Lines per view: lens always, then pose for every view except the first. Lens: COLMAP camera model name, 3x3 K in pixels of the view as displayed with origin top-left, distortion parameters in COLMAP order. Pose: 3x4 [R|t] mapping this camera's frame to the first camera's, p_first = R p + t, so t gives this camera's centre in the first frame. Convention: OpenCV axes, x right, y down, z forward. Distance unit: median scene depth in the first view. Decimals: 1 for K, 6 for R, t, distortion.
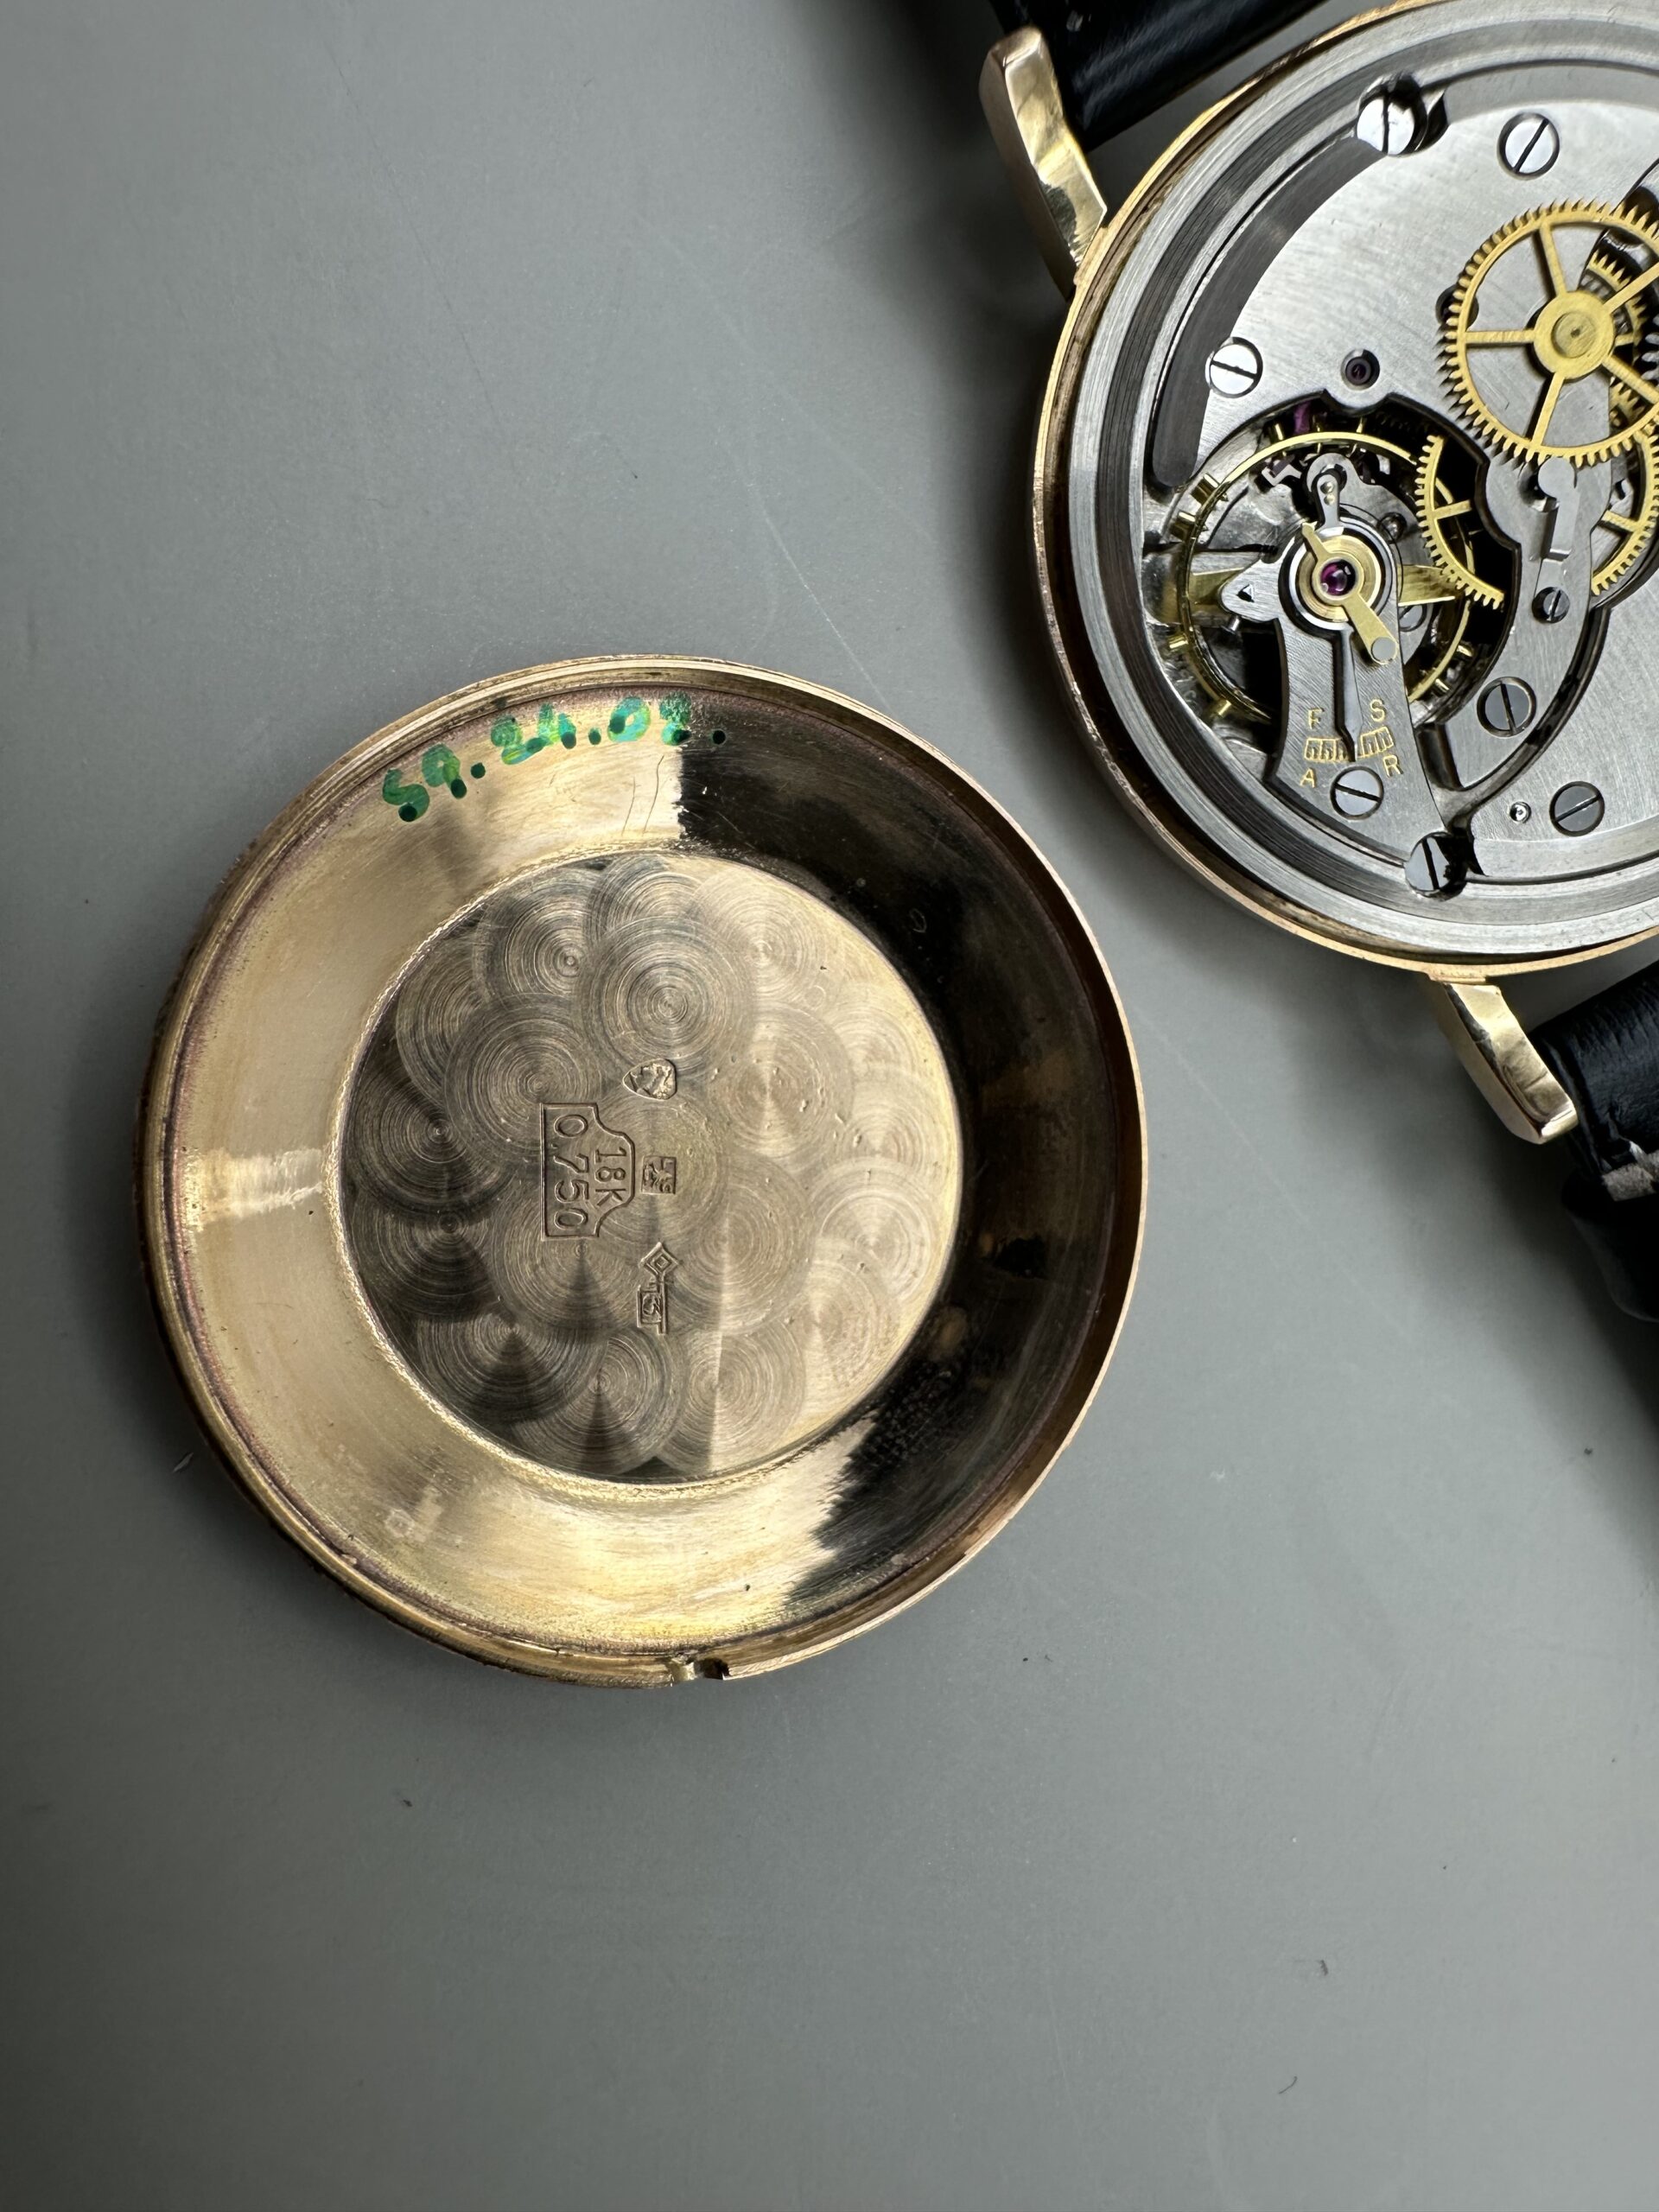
lens RADIAL K [[1602.4, 0, 833.7], [0, 1602.4, 1105.8], [0, 0, 1]] dist [-0.019978, 0.009842]
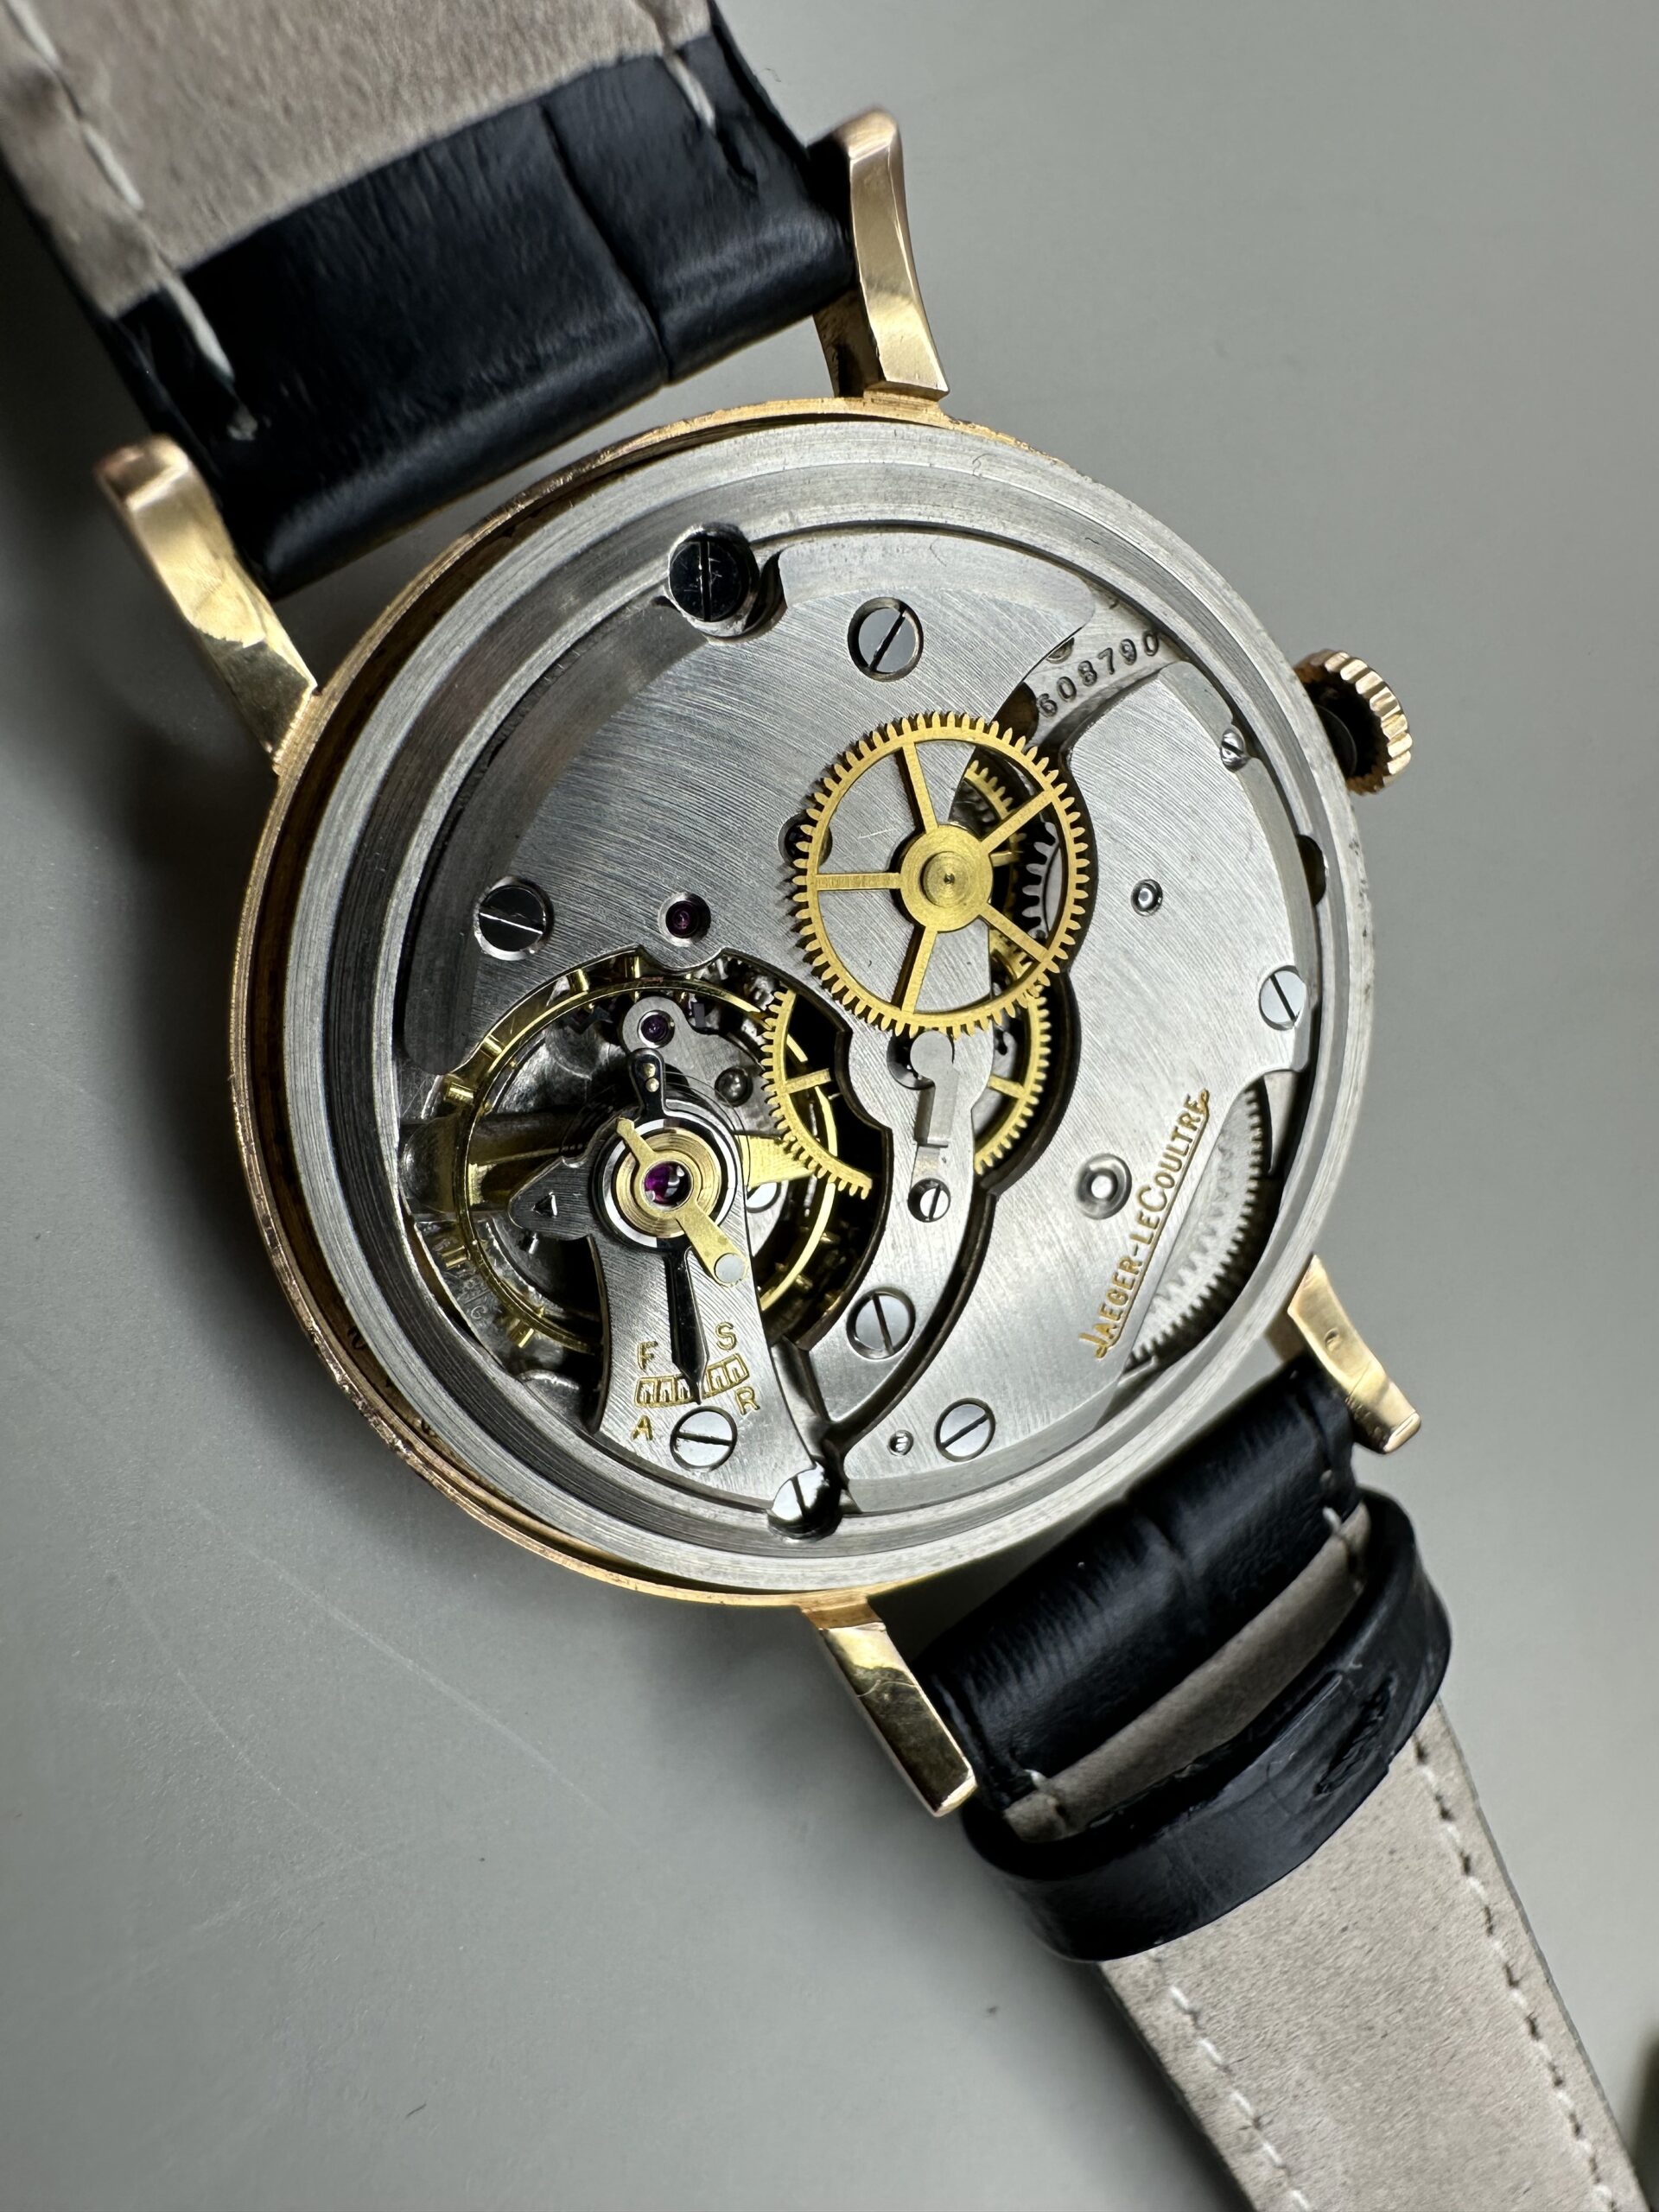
lens RADIAL K [[1602.4, 0, 825.3], [0, 1602.4, 1105.3], [0, 0, 1]] dist [-0.019978, 0.009842]
pose [[0.924535, -0.048994, 0.377935, 0.103761], [0.041591, 0.998750, 0.027732, -0.383994], [-0.378821, -0.009920, 0.925417, 0.283466]]
